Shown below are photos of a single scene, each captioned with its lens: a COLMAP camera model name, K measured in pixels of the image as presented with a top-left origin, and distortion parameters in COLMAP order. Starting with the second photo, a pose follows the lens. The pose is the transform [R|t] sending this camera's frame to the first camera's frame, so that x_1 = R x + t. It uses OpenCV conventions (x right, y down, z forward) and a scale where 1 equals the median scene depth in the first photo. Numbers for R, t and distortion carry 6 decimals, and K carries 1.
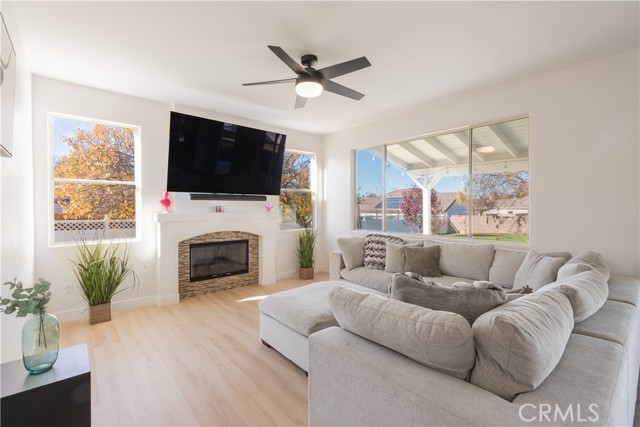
lens RADIAL K [[292.4, 0, 320.3], [0, 292.4, 209.7], [0, 0, 1]] dist [0.000375, -0.000254]
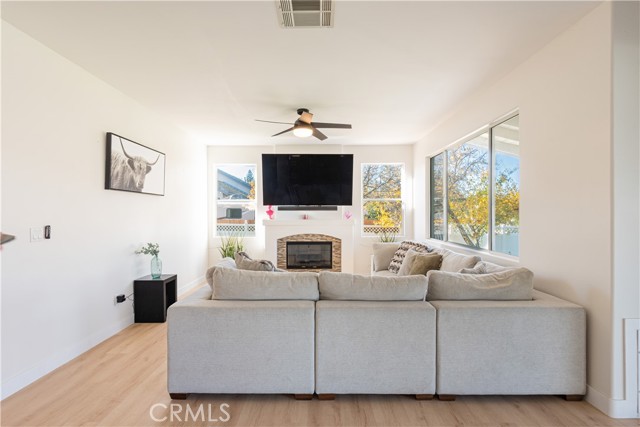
lens RADIAL K [[315.3, 0, 319.6], [0, 315.3, 214.8], [0, 0, 1]] dist [0.003215, 0.000190]
pose [[0.756128, -0.002786, -0.654417, 0.647920], [-0.004668, 0.999943, -0.009651, 0.001260], [0.654407, 0.010352, 0.756072, -0.048270]]
